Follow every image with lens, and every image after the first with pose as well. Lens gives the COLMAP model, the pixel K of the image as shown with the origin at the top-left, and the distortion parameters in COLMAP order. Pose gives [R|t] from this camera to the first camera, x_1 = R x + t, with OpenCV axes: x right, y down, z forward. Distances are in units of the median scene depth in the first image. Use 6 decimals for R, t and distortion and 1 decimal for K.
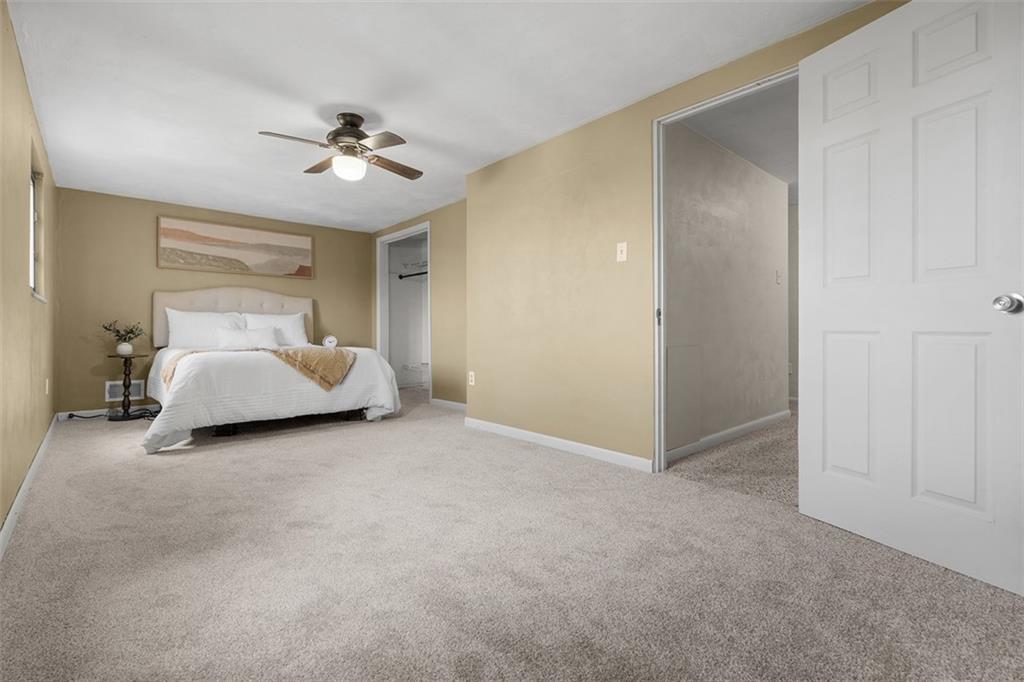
lens RADIAL K [[461.0, 0, 517.6], [0, 461.0, 337.5], [0, 0, 1]] dist [-0.000665, 0.000869]
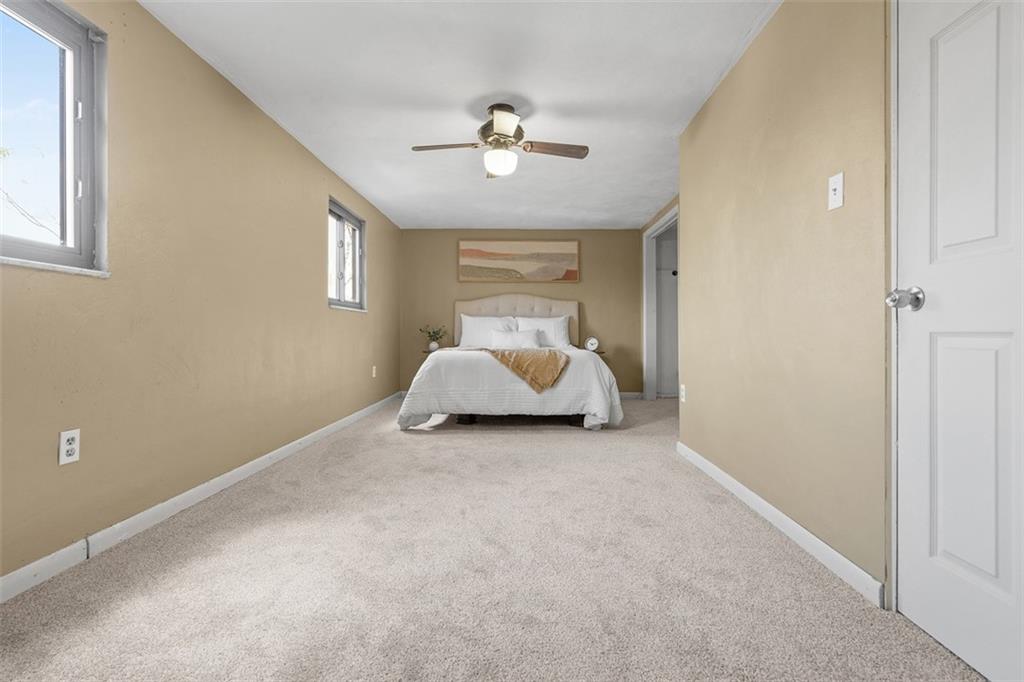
lens RADIAL K [[463.2, 0, 516.5], [0, 463.2, 339.7], [0, 0, 1]] dist [-0.000726, -0.000097]
pose [[0.734915, 0.011641, -0.678060, 0.214494], [-0.012727, 0.999913, 0.003372, -0.001594], [0.678040, 0.006152, 0.734999, 0.214814]]
